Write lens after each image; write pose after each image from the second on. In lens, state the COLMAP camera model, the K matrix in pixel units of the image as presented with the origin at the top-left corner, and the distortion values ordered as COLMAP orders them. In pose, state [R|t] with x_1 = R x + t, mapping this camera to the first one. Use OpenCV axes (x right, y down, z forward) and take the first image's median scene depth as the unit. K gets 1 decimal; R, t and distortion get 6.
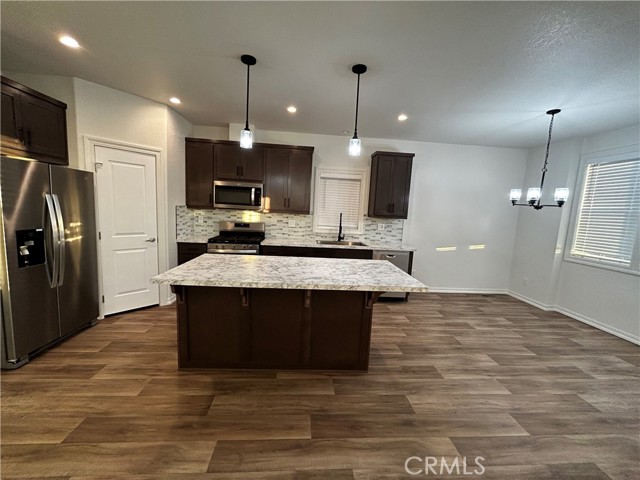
lens RADIAL K [[259.8, 0, 320.0], [0, 259.8, 240.0], [0, 0, 1]] dist [-0.000463, 0.000188]
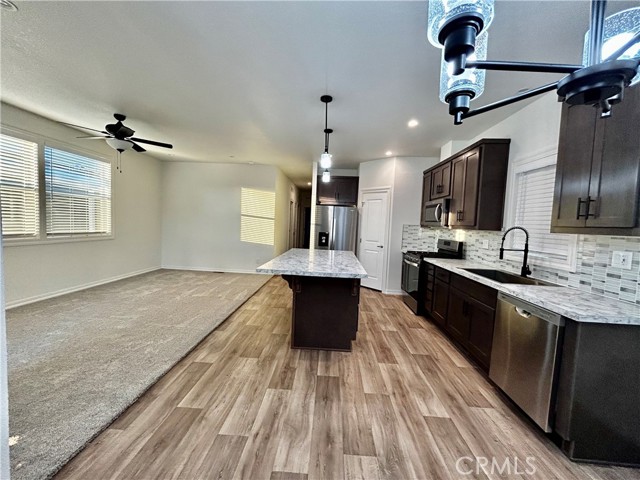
lens RADIAL K [[259.5, 0, 319.9], [0, 259.5, 238.6], [0, 0, 1]] dist [0.001749, 0.000857]
pose [[-0.116360, 0.002430, -0.993204, 1.096659], [-0.166070, 0.985871, 0.021868, -0.024646], [0.979225, 0.167486, -0.114312, 0.965271]]
